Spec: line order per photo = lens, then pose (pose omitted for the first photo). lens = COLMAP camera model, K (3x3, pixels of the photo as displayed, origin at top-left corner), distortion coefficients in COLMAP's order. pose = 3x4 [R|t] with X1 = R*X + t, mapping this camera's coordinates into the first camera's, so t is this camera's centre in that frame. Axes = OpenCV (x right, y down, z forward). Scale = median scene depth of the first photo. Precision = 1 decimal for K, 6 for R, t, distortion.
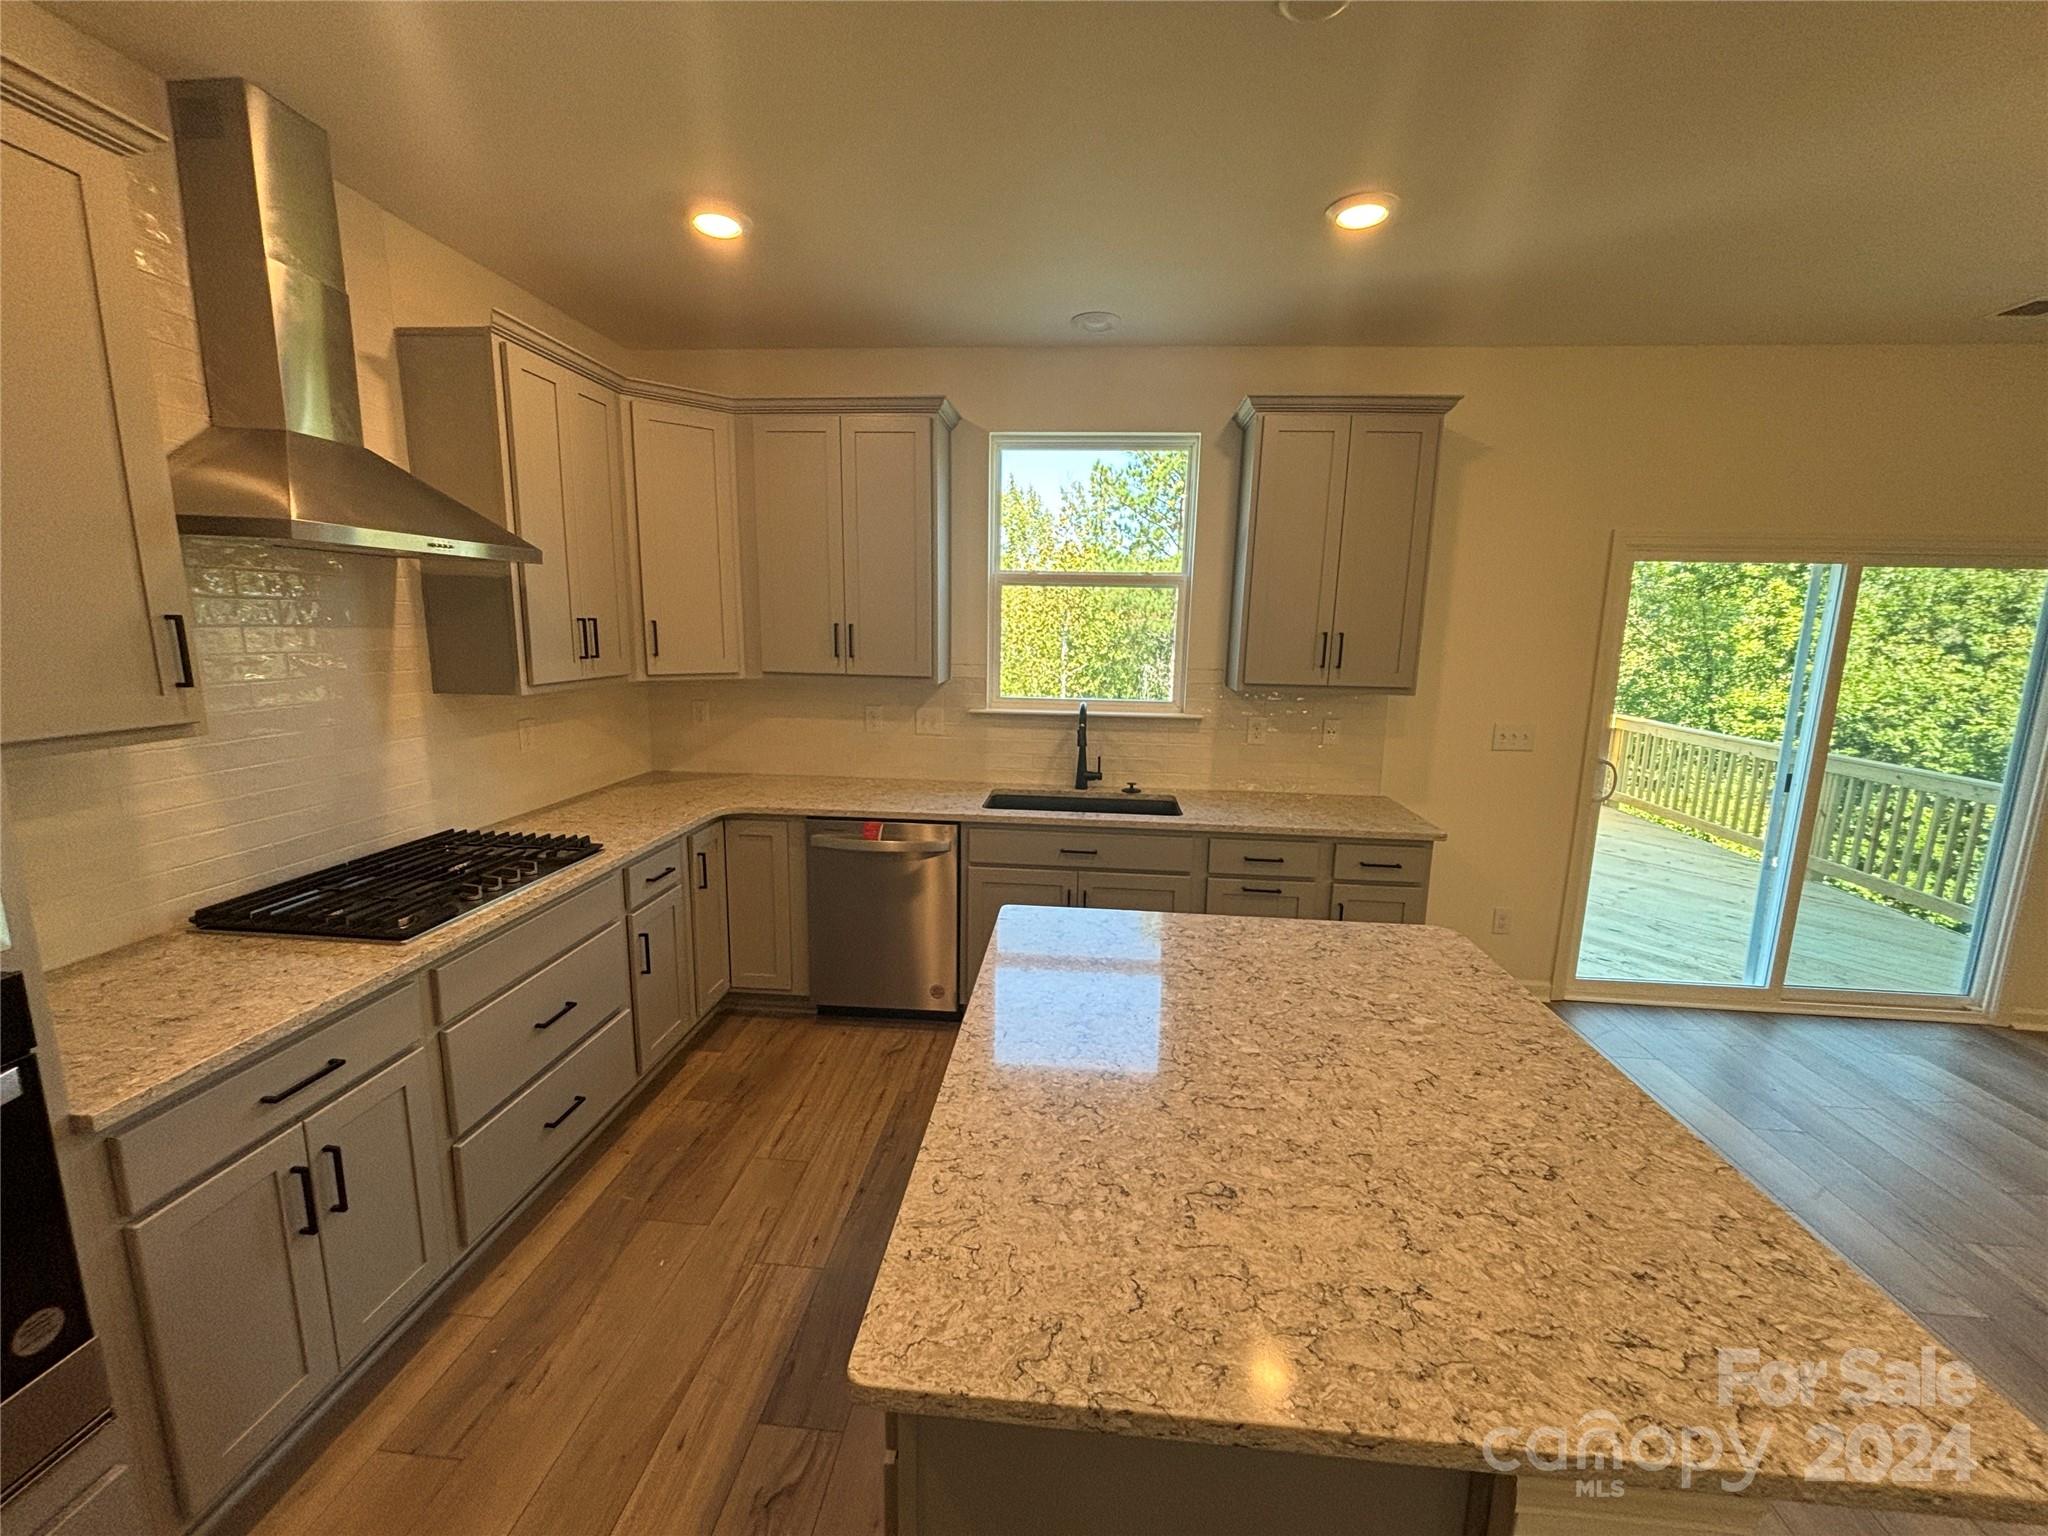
lens RADIAL K [[827.5, 0, 1033.2], [0, 827.5, 771.9], [0, 0, 1]] dist [0.004364, 0.000535]
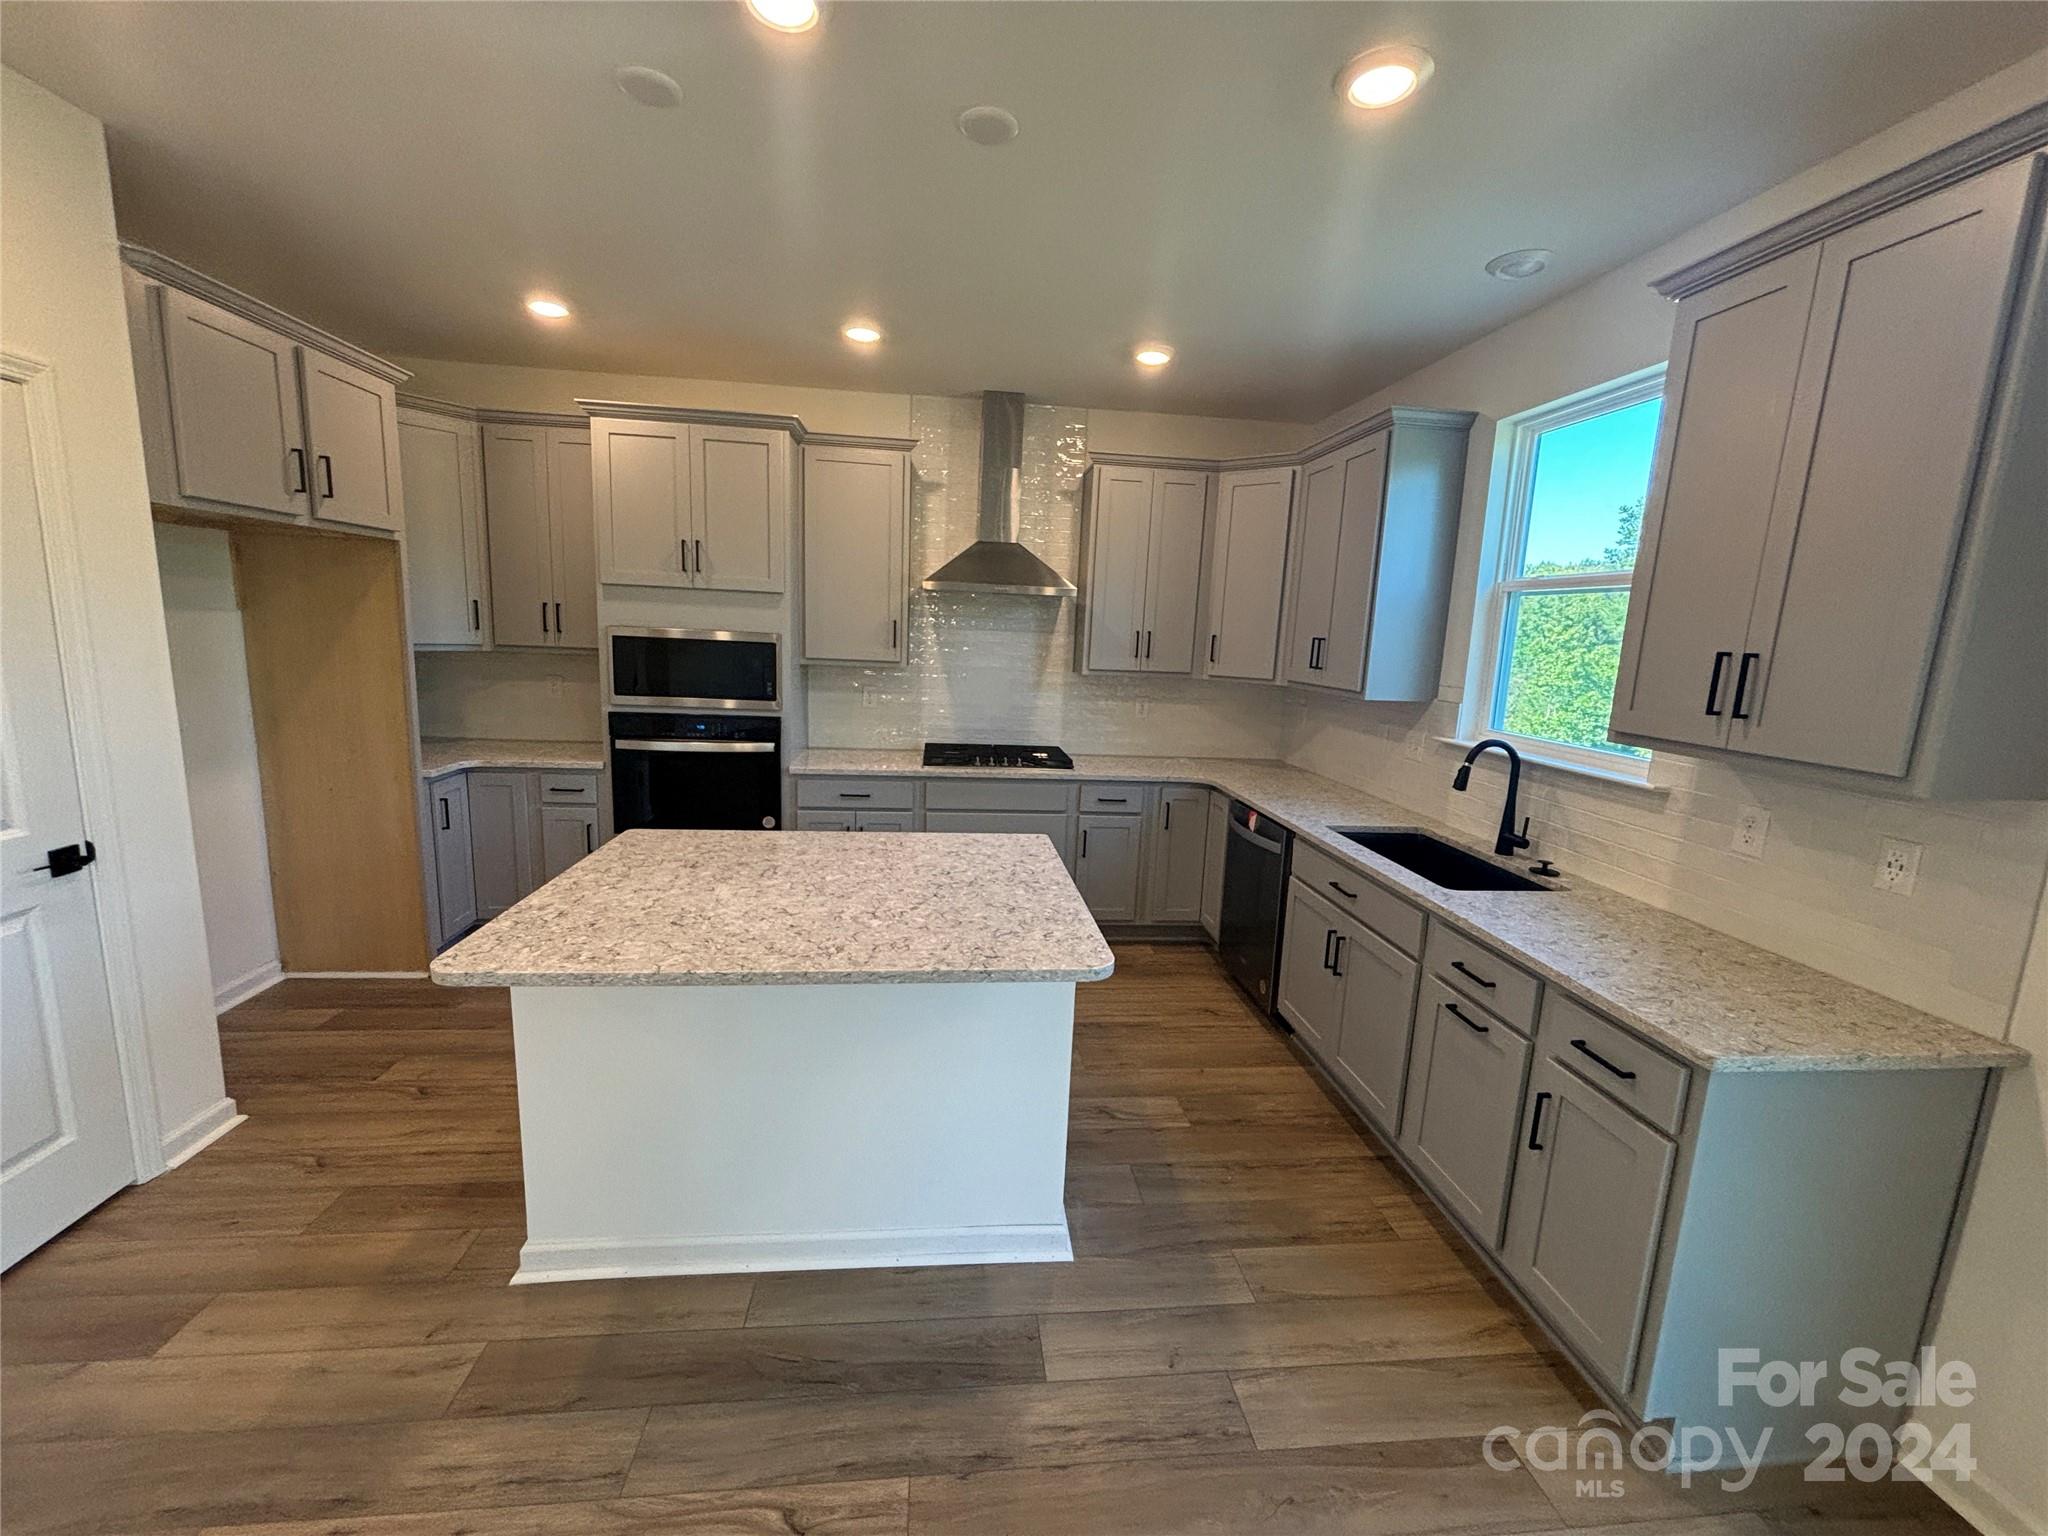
lens RADIAL K [[827.5, 0, 1027.5], [0, 827.5, 763.3], [0, 0, 1]] dist [0.004364, 0.000535]
pose [[0.190082, 0.146317, -0.970804, 1.138041], [-0.214219, 0.971187, 0.104431, -0.074231], [0.958112, 0.188114, 0.215949, 0.614167]]
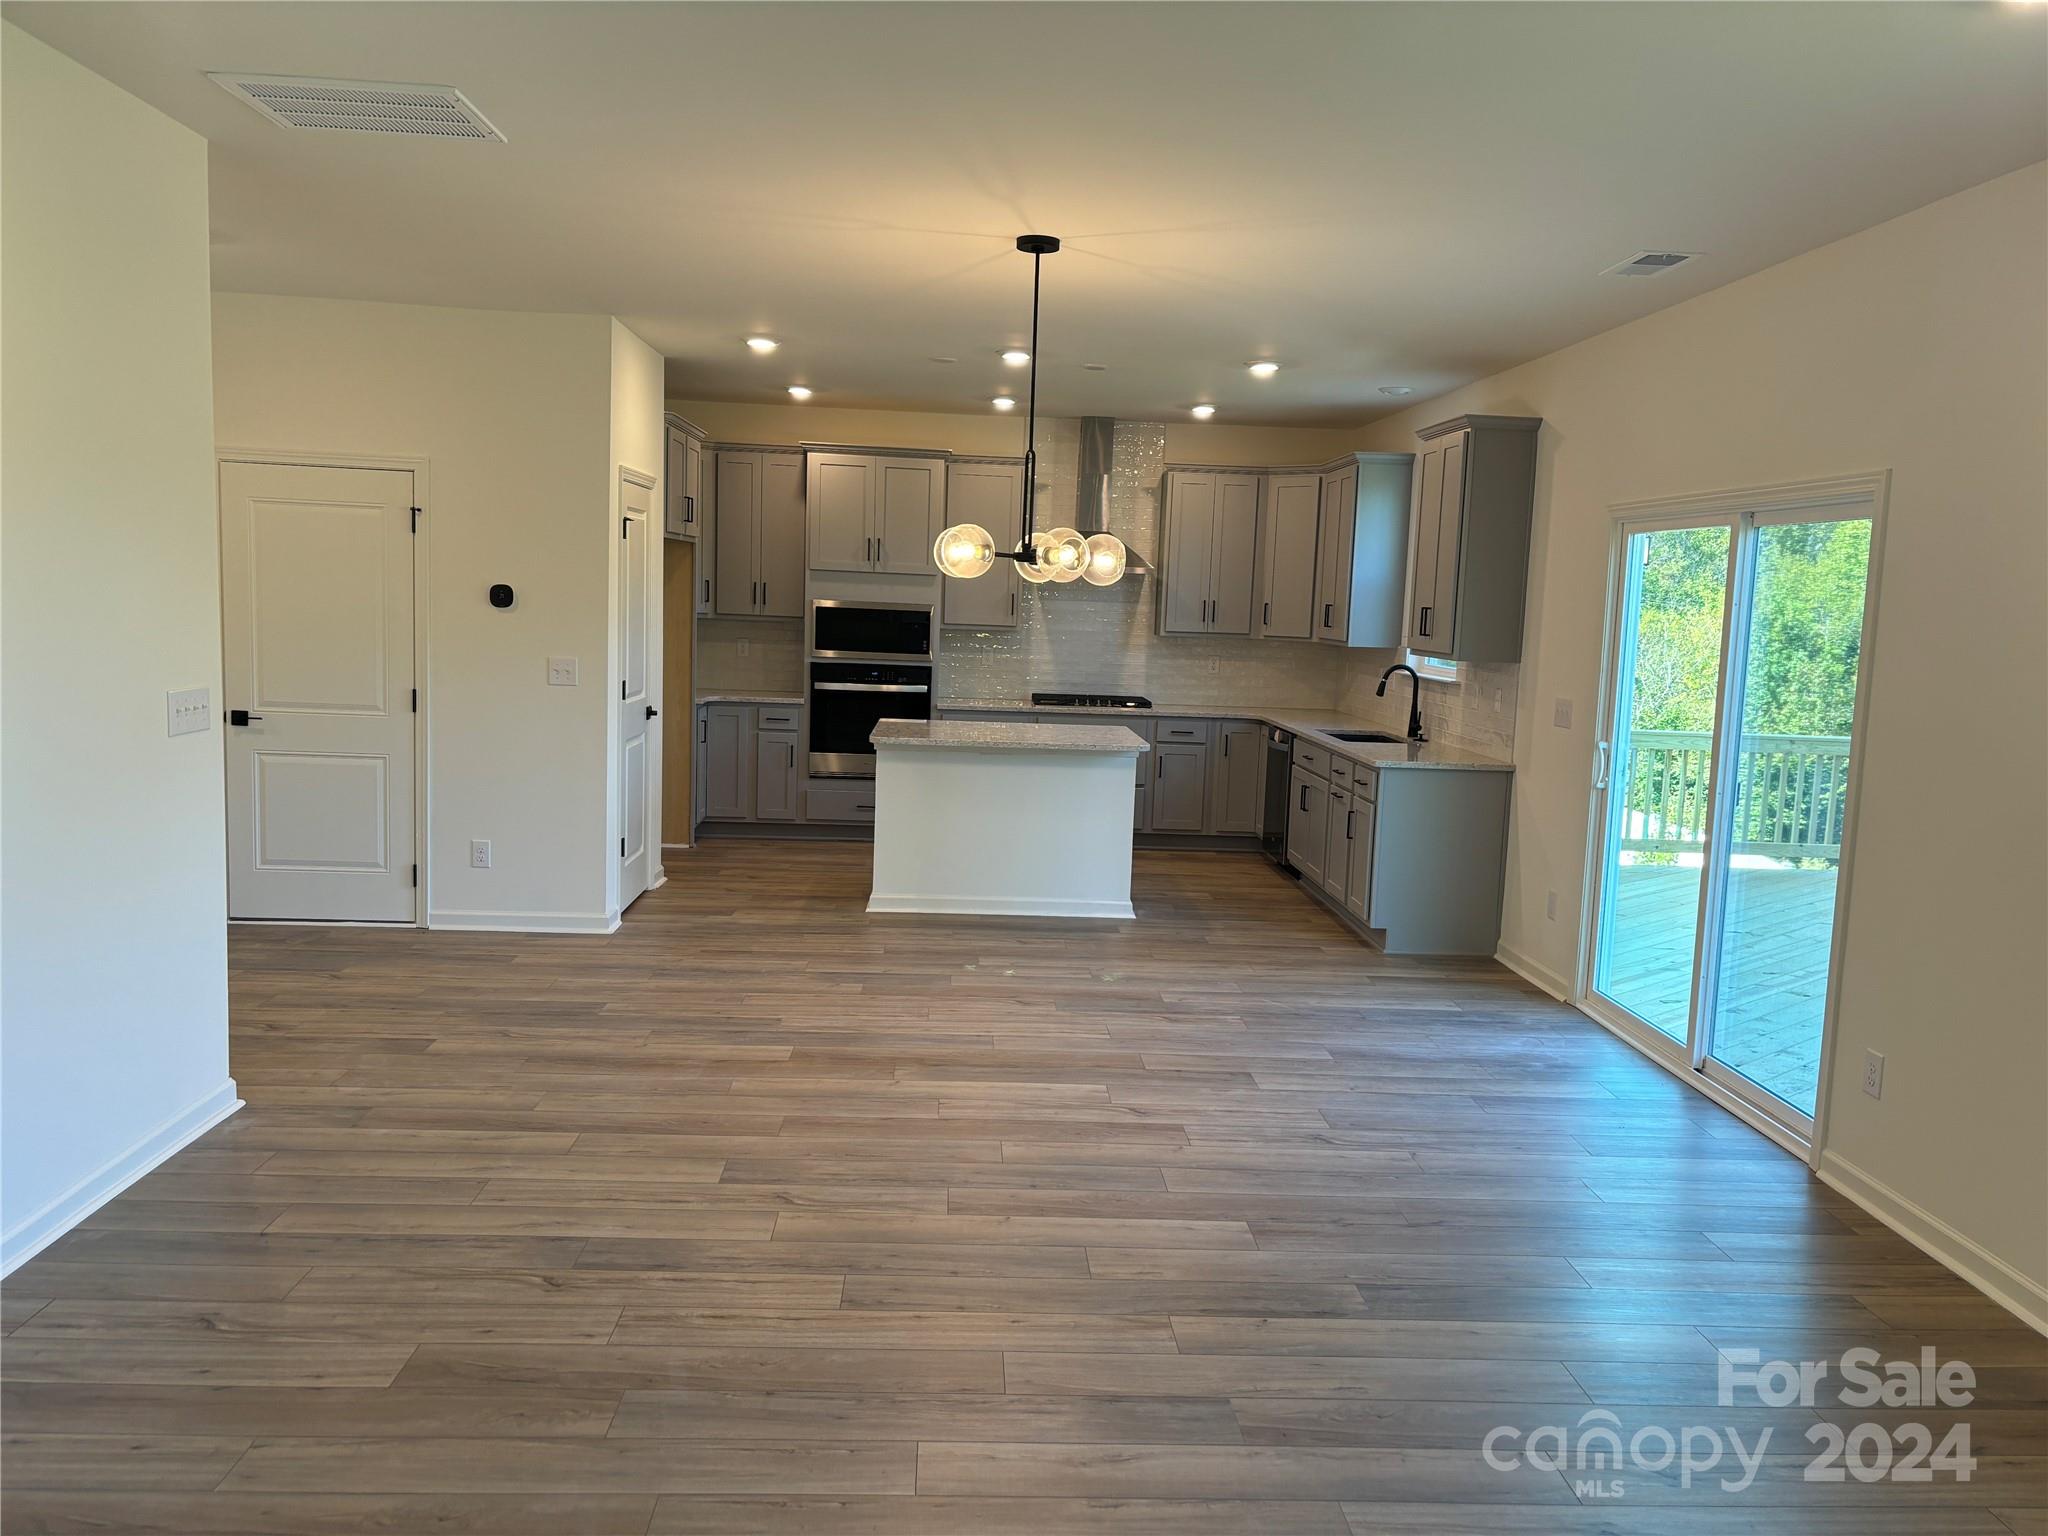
lens RADIAL K [[1550.8, 0, 1026.2], [0, 1550.8, 767.6], [0, 0, 1]] dist [0.062474, 0.000002]
pose [[0.126671, 0.095883, -0.987300, 3.605498], [-0.209710, 0.975409, 0.067822, 0.044461], [0.969524, 0.198455, 0.143664, 0.181106]]
